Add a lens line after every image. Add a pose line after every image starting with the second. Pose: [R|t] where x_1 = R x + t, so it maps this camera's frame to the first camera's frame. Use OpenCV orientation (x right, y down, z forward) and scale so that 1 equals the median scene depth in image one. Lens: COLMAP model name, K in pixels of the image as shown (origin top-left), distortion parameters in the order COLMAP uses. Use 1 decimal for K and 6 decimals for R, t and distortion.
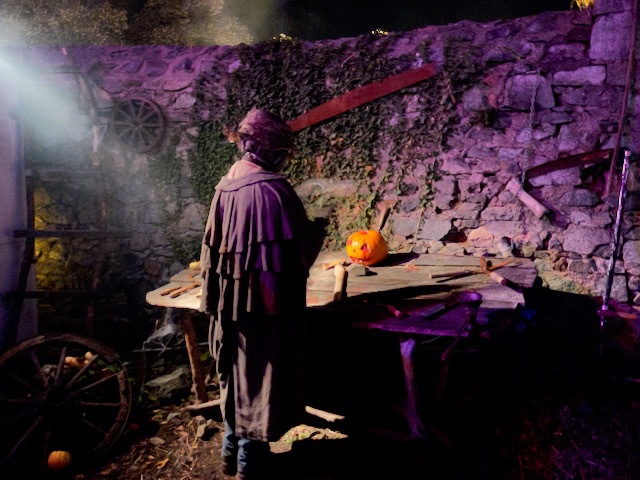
lens RADIAL K [[486.3, 0, 320.0], [0, 486.3, 240.0], [0, 0, 1]] dist [0.055673, -0.080052]
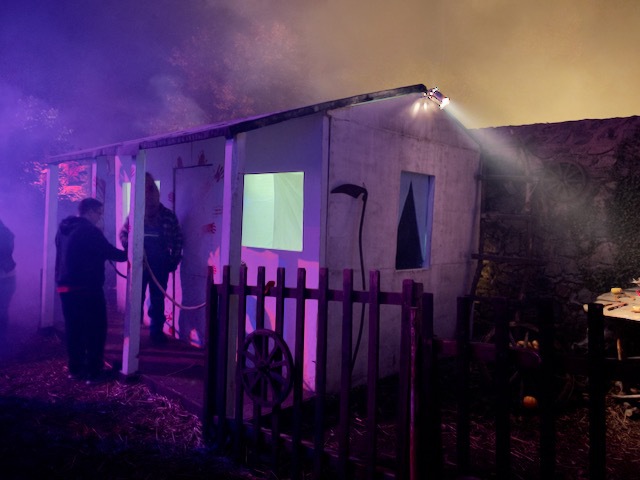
lens RADIAL K [[486.3, 0, 320.0], [0, 486.3, 240.0], [0, 0, 1]] dist [0.055673, -0.080052]
pose [[0.811691, 0.048438, -0.582075, -0.150653], [-0.096872, 0.993918, -0.052375, 0.066514], [0.575998, 0.098899, 0.811447, -0.518667]]
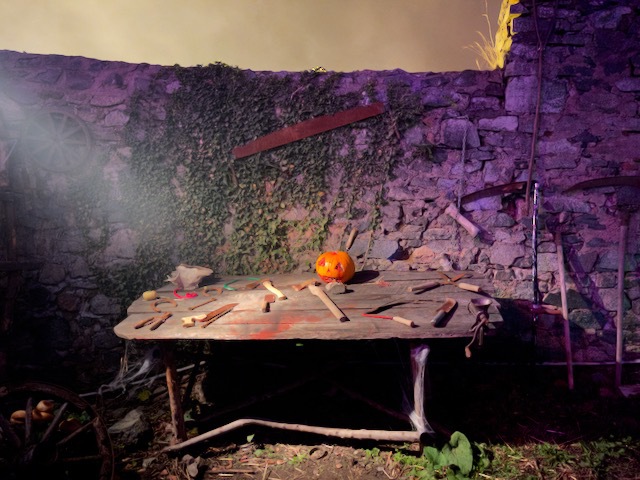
lens RADIAL K [[486.3, 0, 320.0], [0, 486.3, 240.0], [0, 0, 1]] dist [0.055673, -0.080052]
pose [[0.932321, -0.018598, 0.361153, -0.301992], [0.038583, 0.998092, -0.048206, 0.005340], [-0.359568, 0.058877, 0.931260, 0.014310]]
